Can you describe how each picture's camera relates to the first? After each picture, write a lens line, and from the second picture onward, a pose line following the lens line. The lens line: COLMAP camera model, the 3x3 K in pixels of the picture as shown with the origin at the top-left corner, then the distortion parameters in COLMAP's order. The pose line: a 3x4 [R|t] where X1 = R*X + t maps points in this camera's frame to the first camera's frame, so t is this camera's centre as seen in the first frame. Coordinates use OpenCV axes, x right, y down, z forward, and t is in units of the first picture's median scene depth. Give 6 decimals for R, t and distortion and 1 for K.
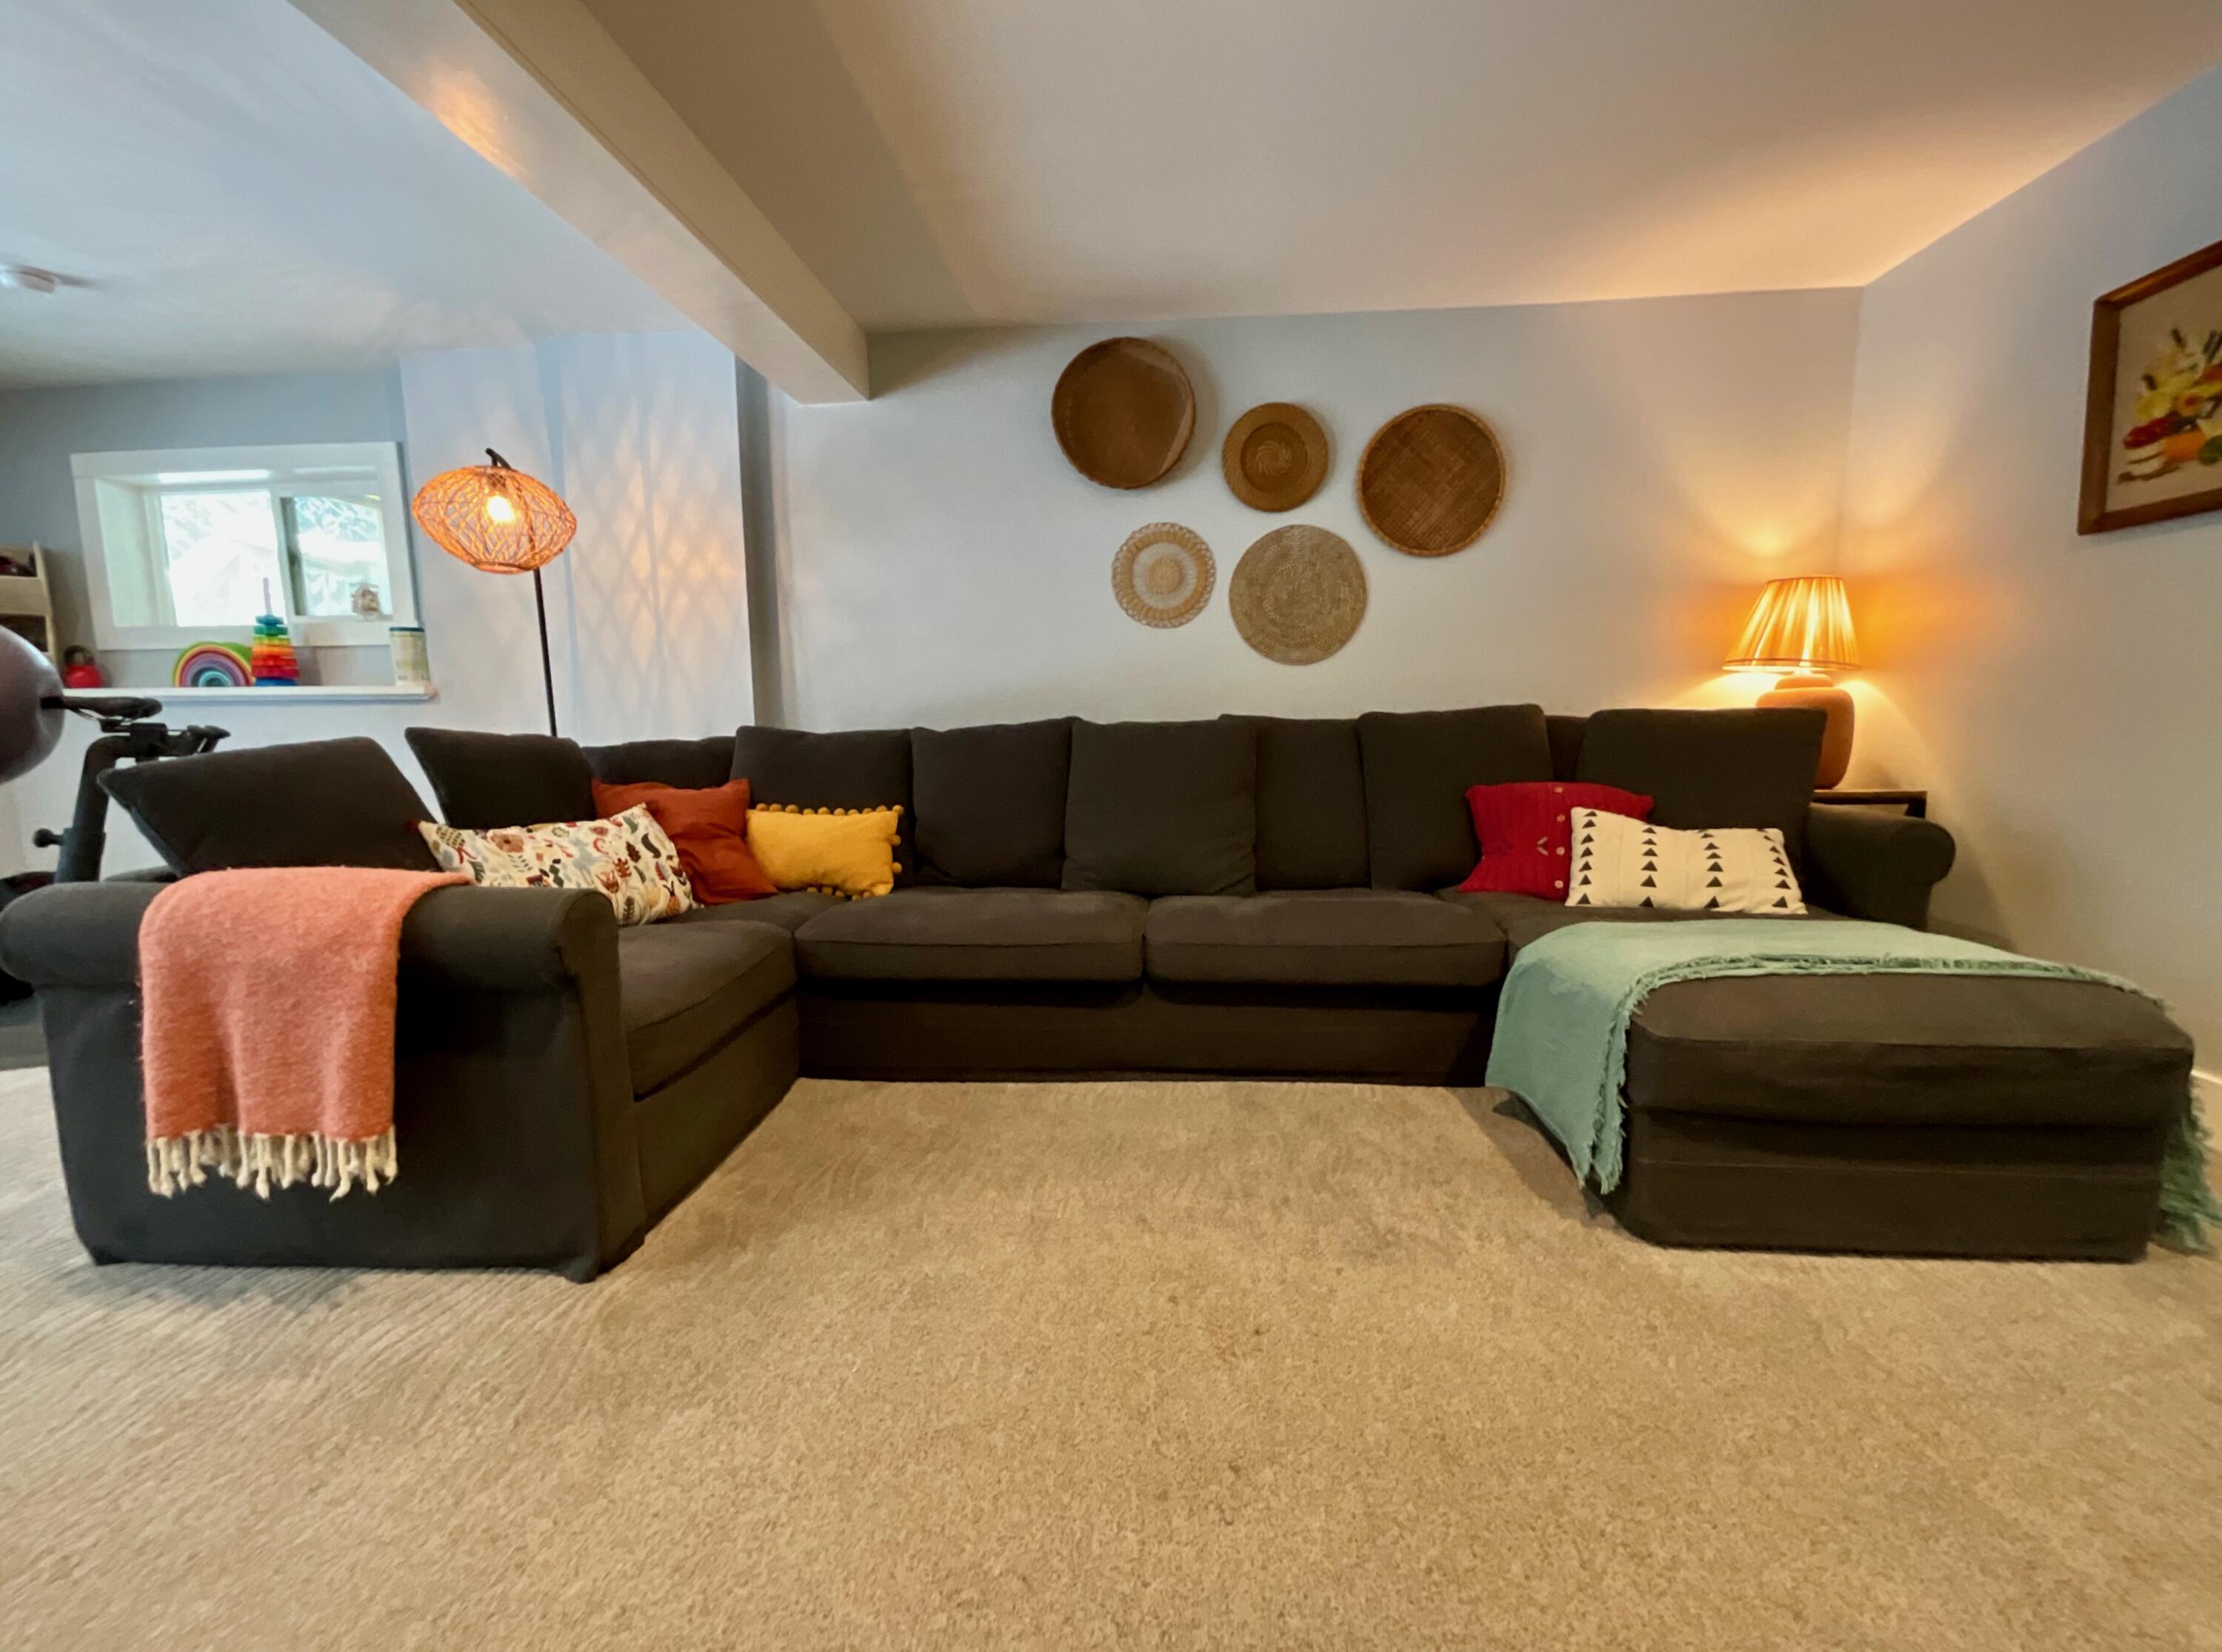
lens RADIAL K [[892.9, 0, 1100.4], [0, 892.9, 815.0], [0, 0, 1]] dist [-0.000298, -0.000380]
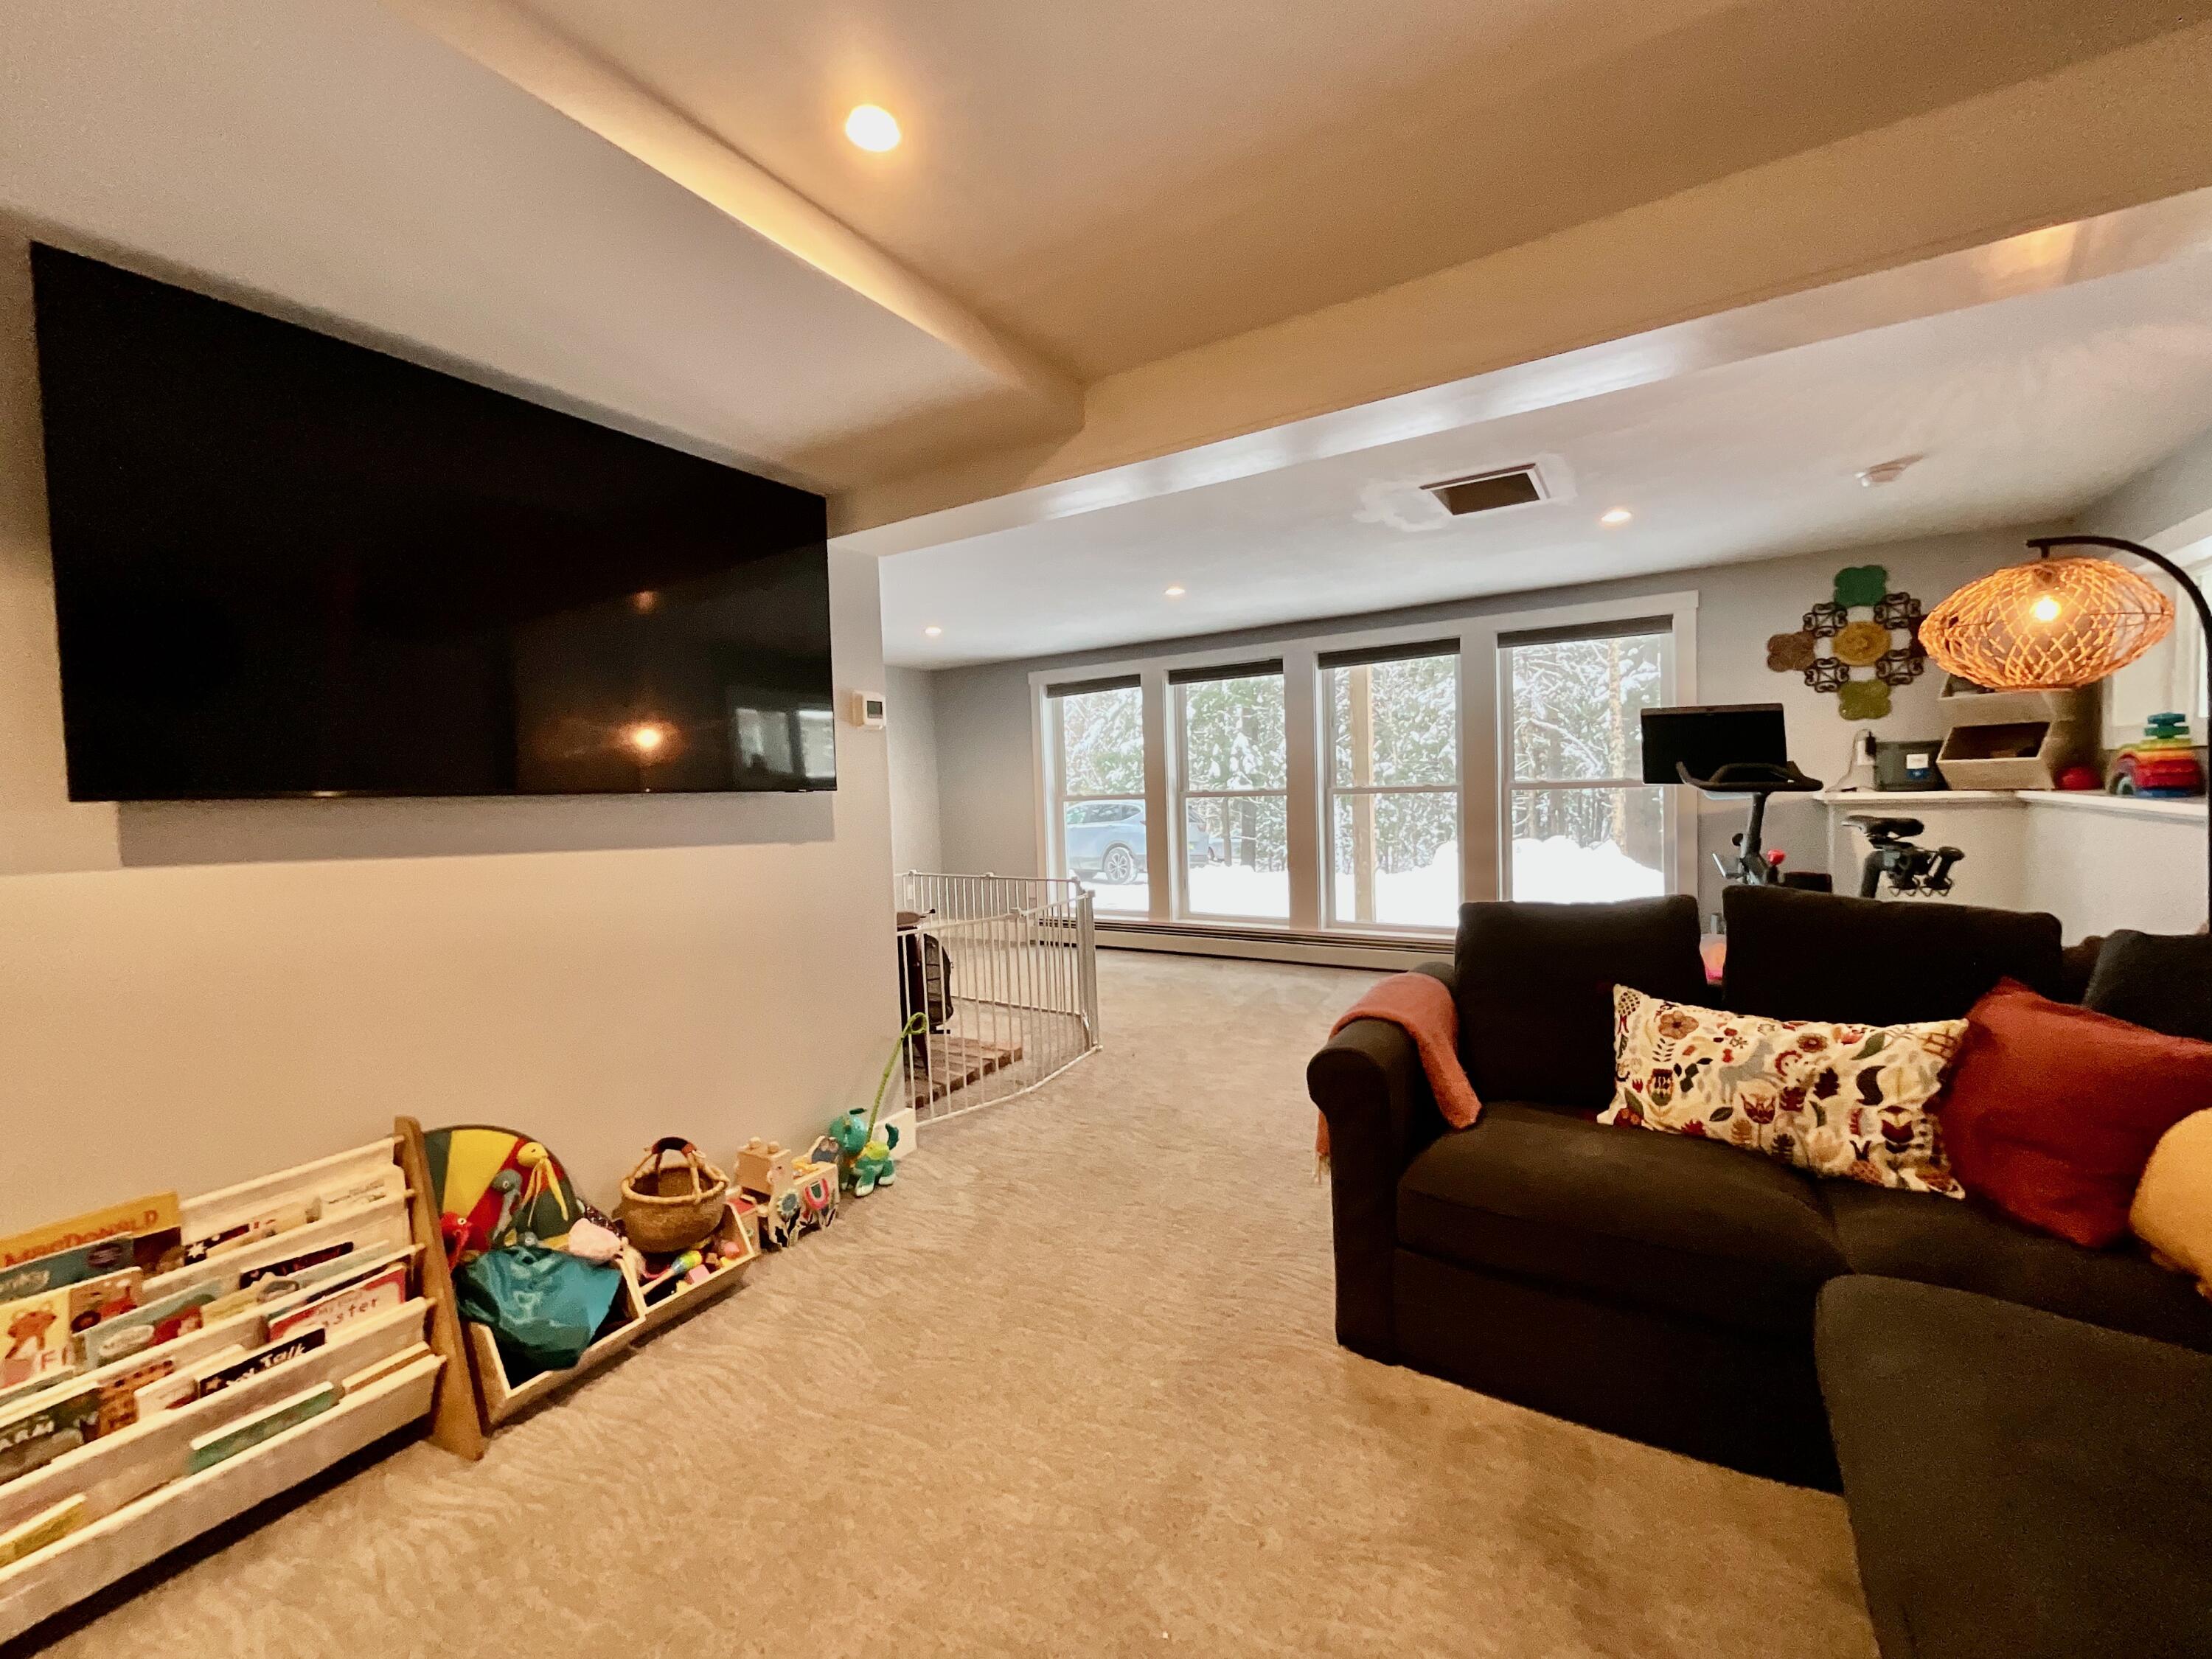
lens RADIAL K [[889.0, 0, 1103.0], [0, 889.0, 831.5], [0, 0, 1]] dist [-0.000298, -0.000380]
pose [[-0.488241, 0.084071, -0.868650, 0.400178], [-0.052132, 0.990762, 0.125191, -0.220833], [0.871150, 0.106408, -0.479348, 0.716150]]
